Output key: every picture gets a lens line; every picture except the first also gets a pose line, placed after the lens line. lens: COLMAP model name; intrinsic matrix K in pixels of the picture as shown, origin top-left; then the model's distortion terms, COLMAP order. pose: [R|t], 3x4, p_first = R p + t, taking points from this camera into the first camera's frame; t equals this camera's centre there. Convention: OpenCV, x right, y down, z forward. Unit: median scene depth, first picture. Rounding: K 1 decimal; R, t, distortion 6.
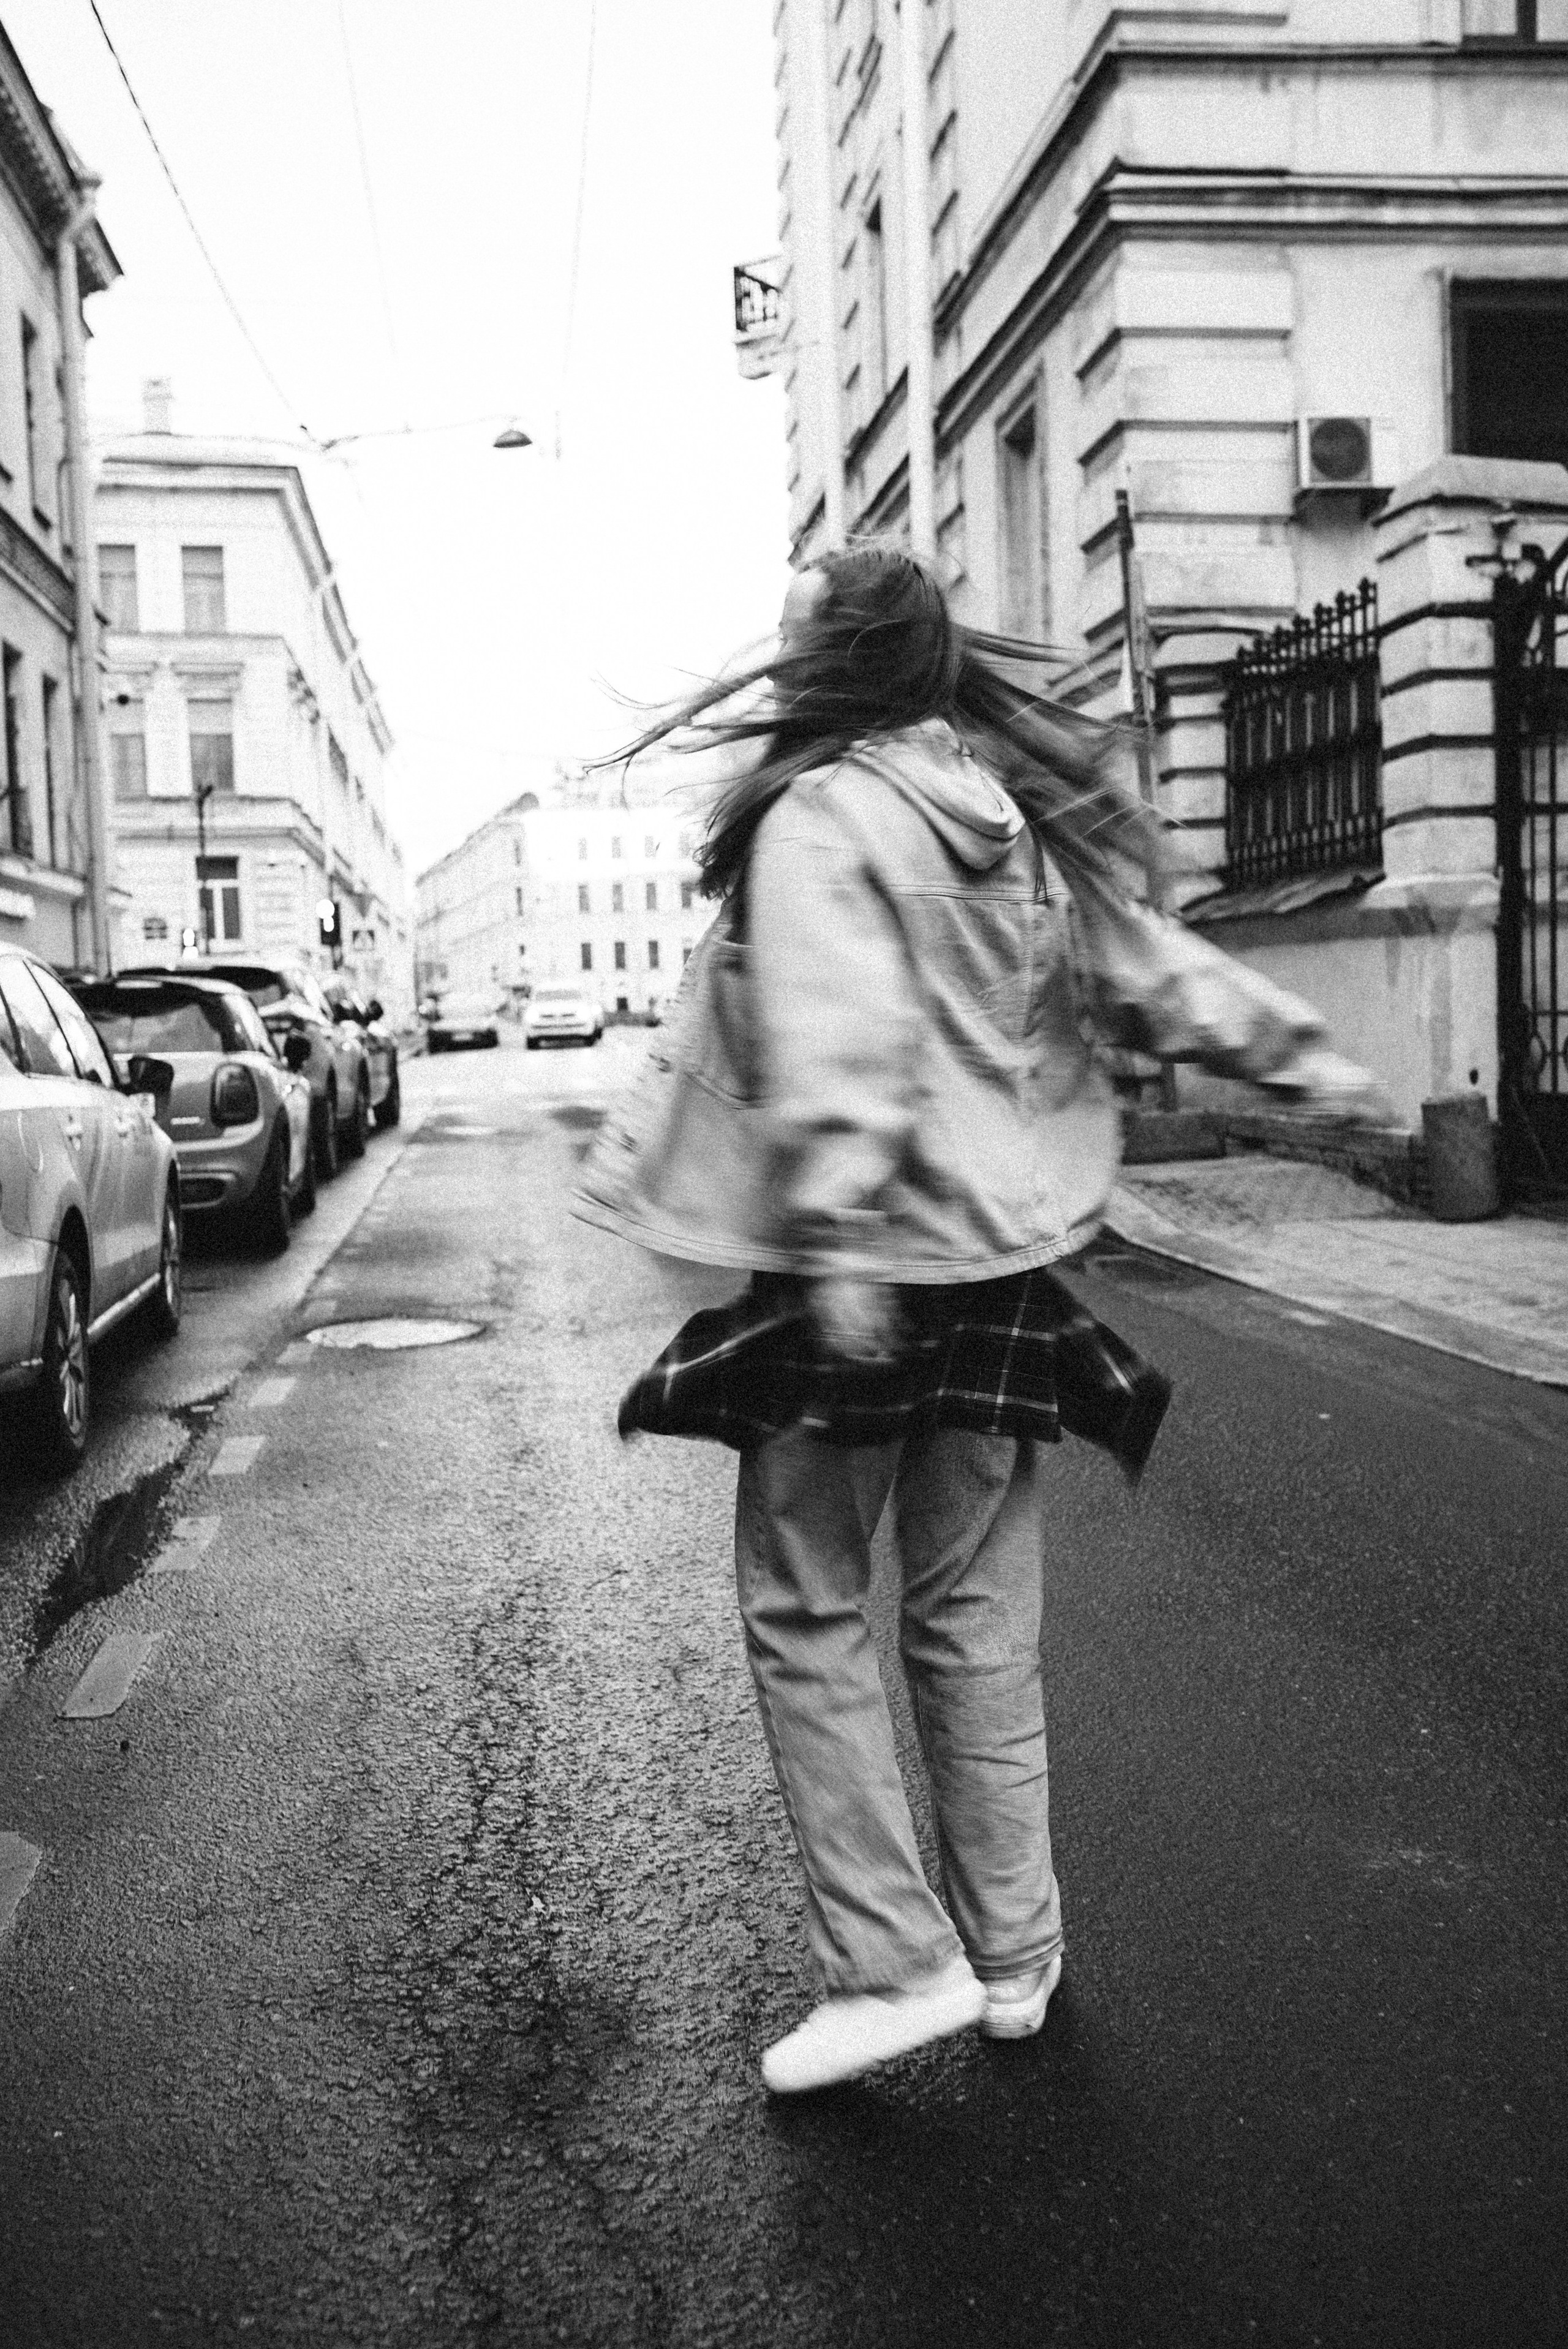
lens RADIAL K [[2247.5, 0, 784.0], [0, 2247.5, 1174.5], [0, 0, 1]] dist [-0.066127, 0.141543]
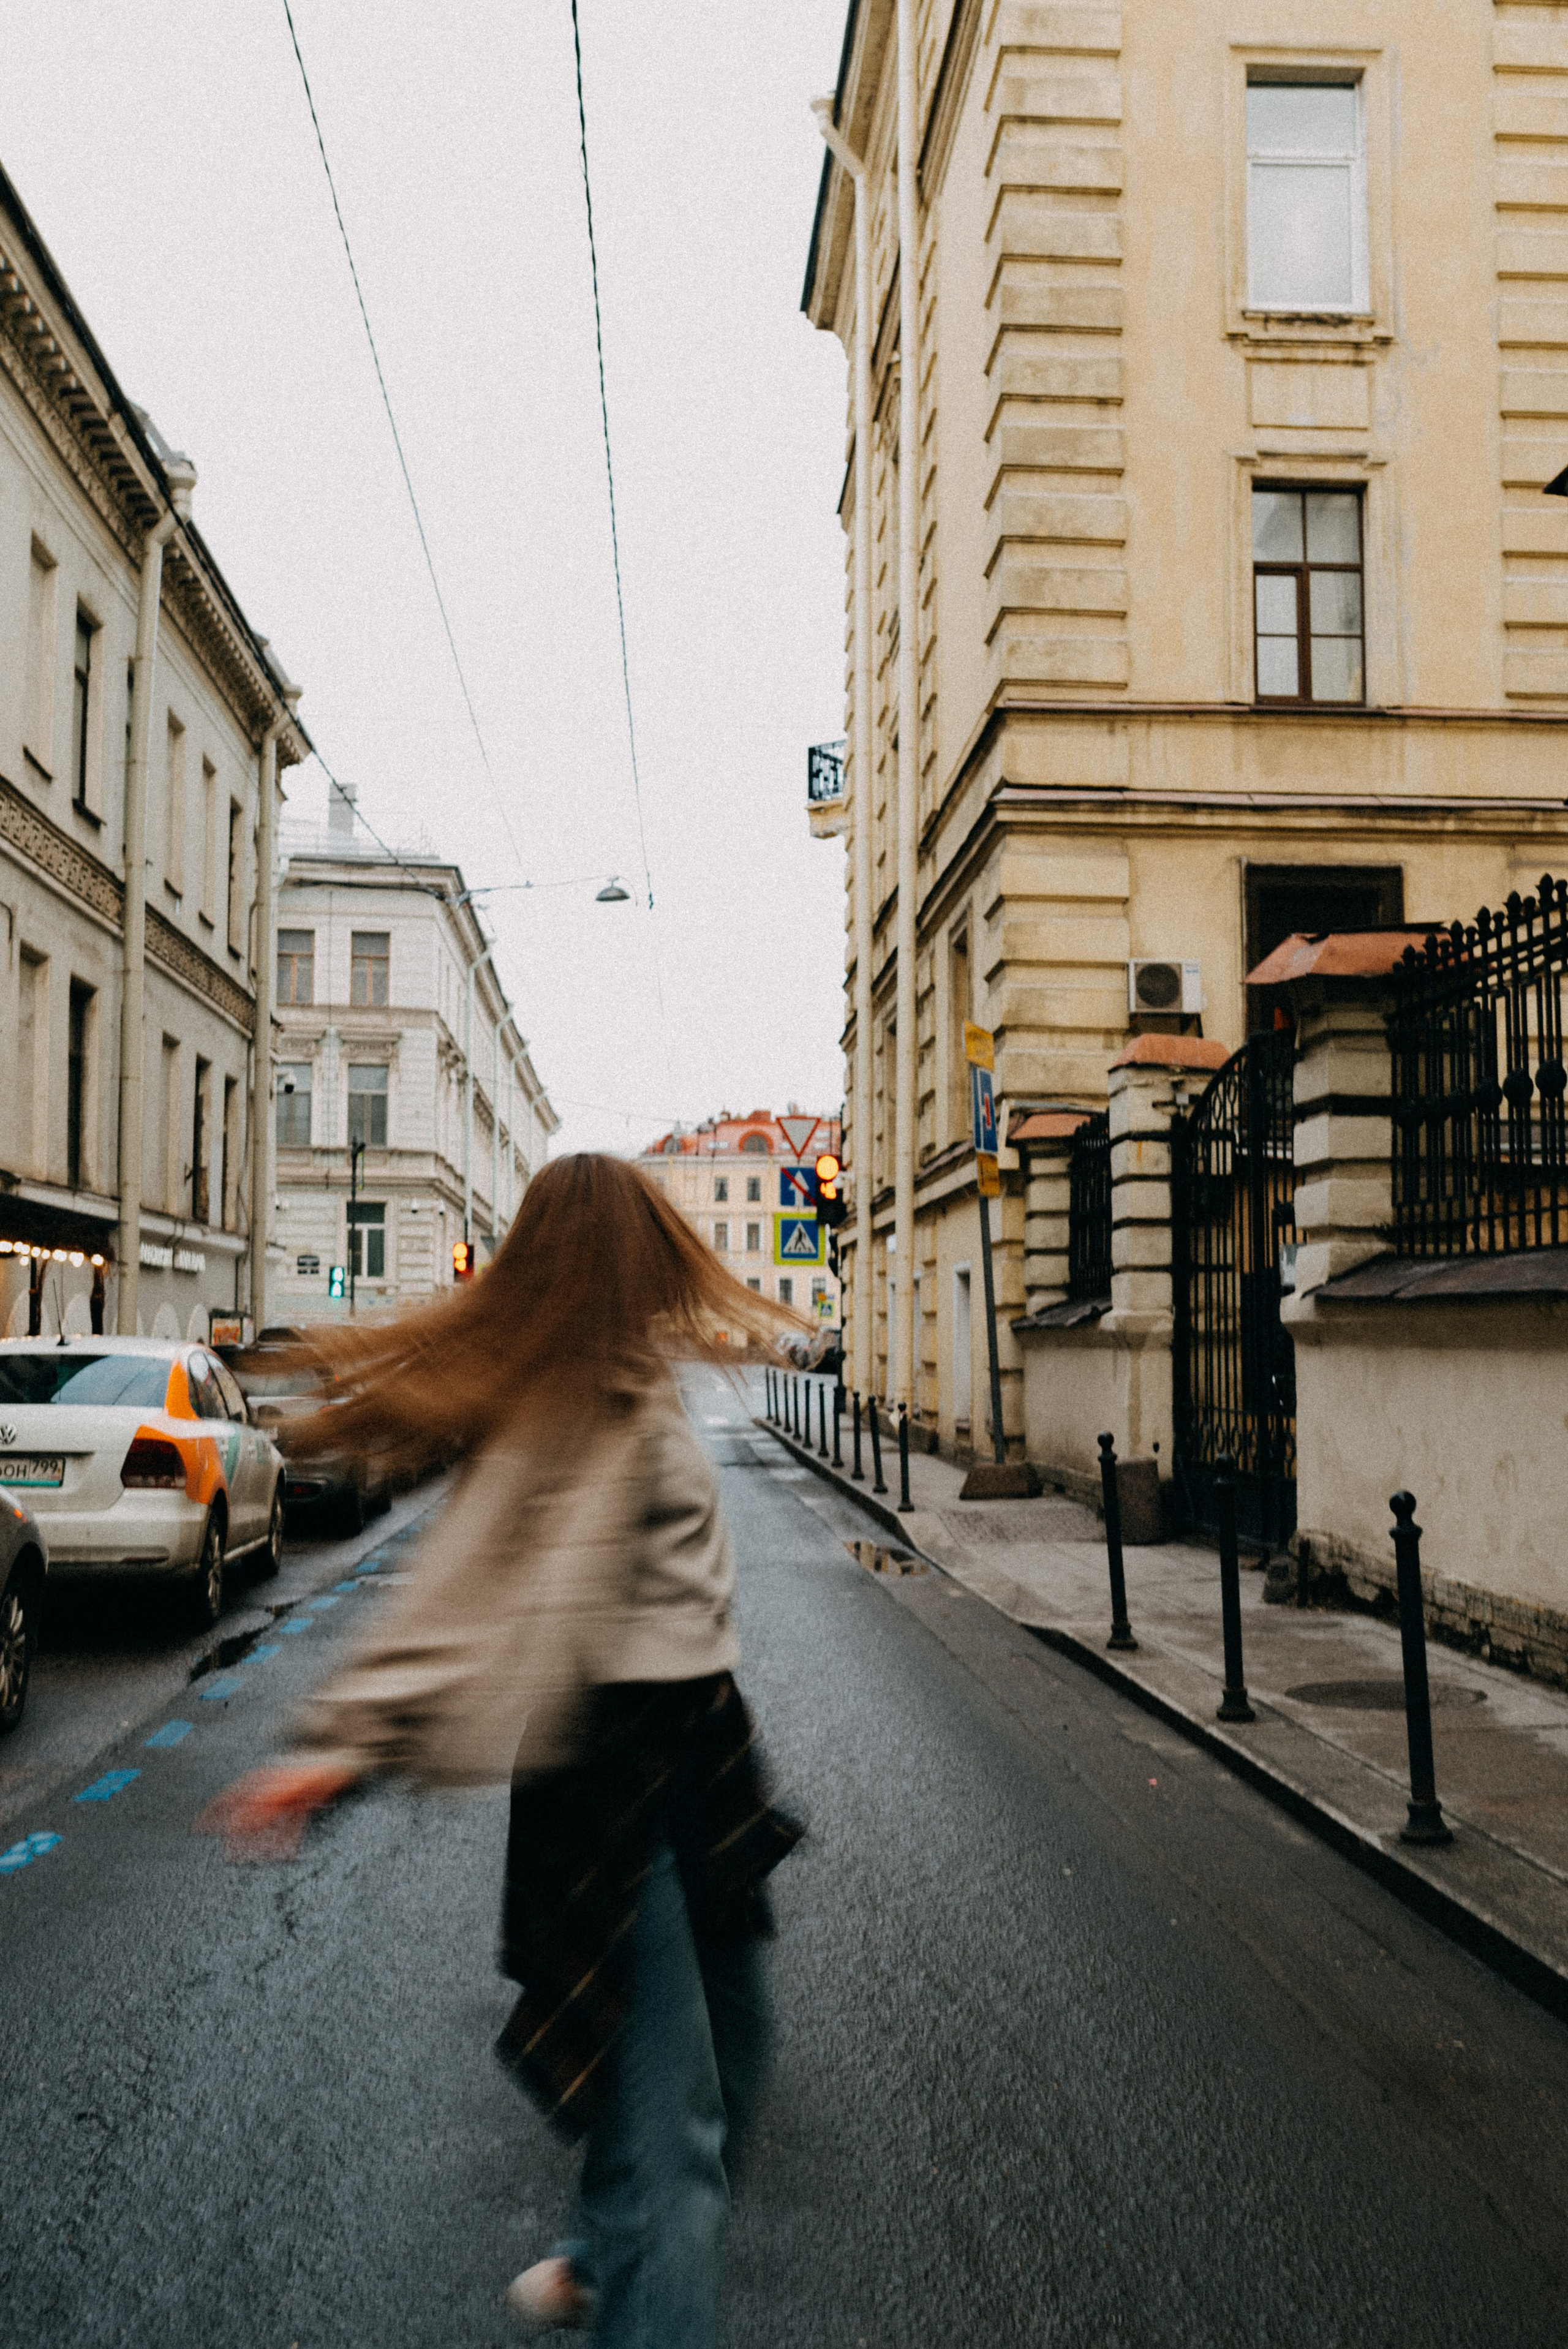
lens RADIAL K [[2177.9, 0, 773.3], [0, 2177.9, 1210.5], [0, 0, 1]] dist [-0.049696, 0.001575]
pose [[0.997375, 0.031885, -0.065015, 0.101240], [-0.040404, 0.990124, -0.134248, 0.003105], [0.060093, 0.136522, 0.988813, -0.318794]]
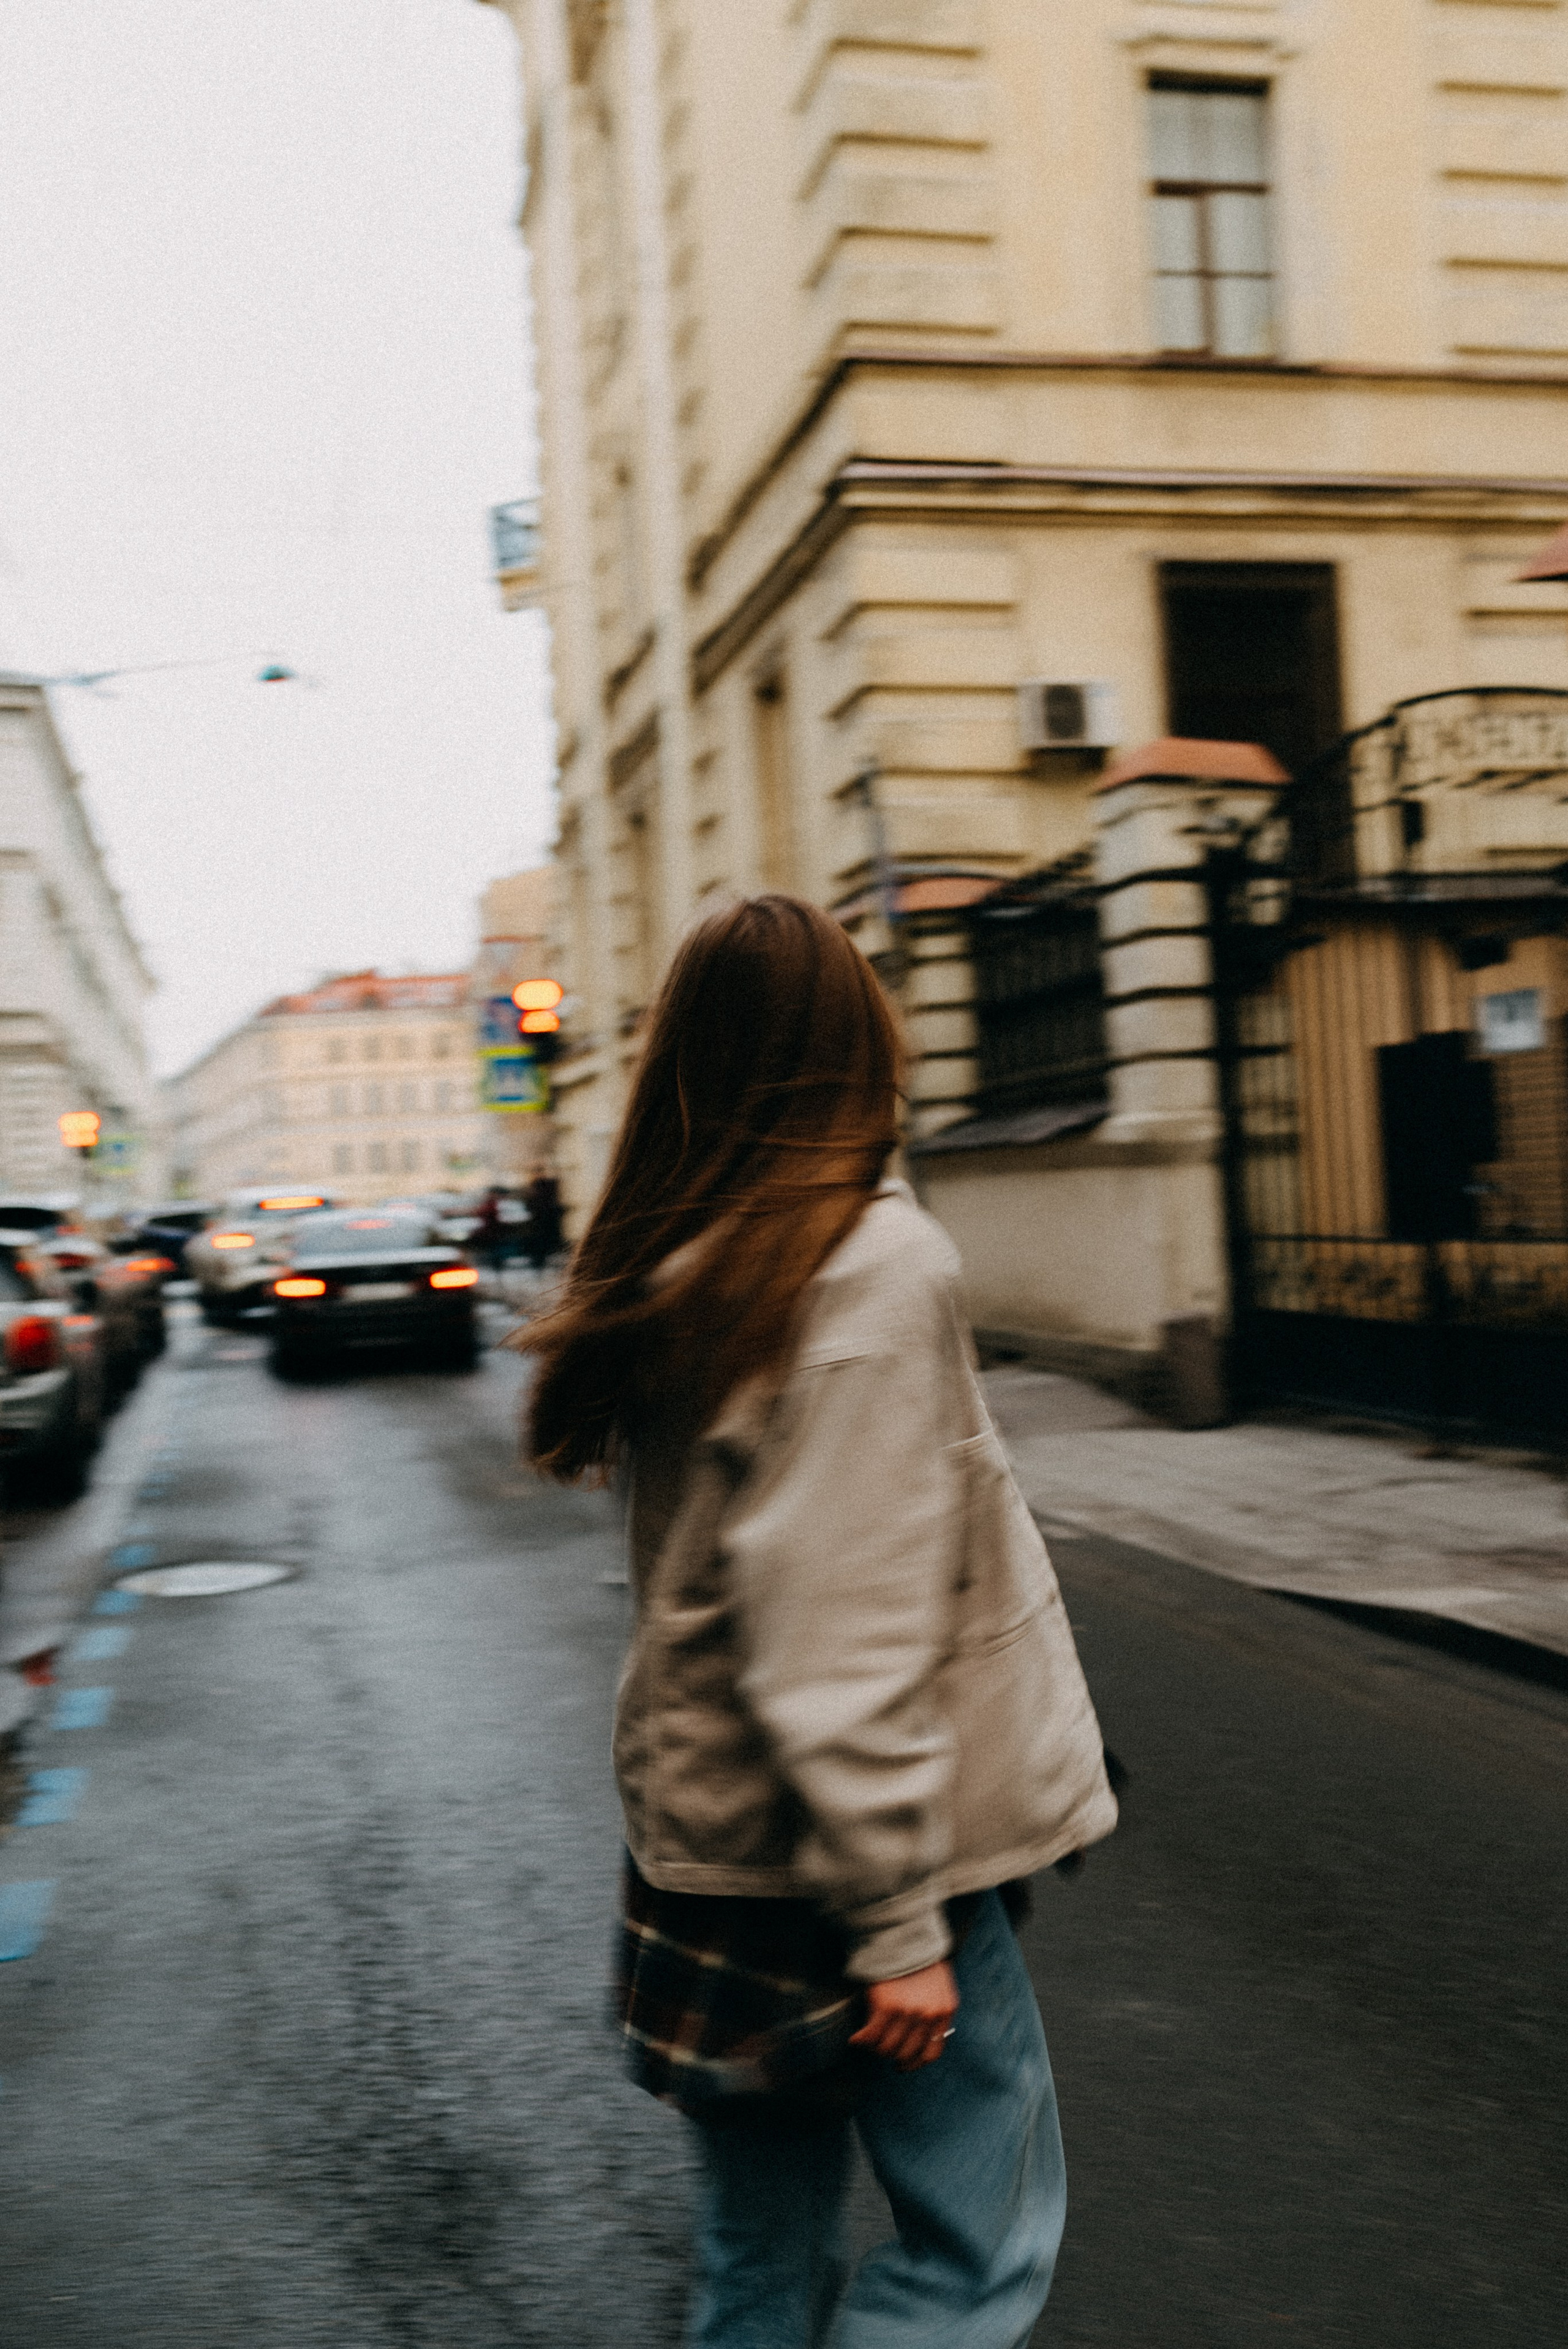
lens RADIAL K [[2247.5, 0, 784.0], [0, 2247.5, 1174.5], [0, 0, 1]] dist [-0.066127, 0.141543]
pose [[0.994171, -0.020721, 0.105804, -0.006586], [0.029816, 0.995925, -0.085112, -0.010889], [-0.103609, 0.087770, 0.990738, -0.047371]]
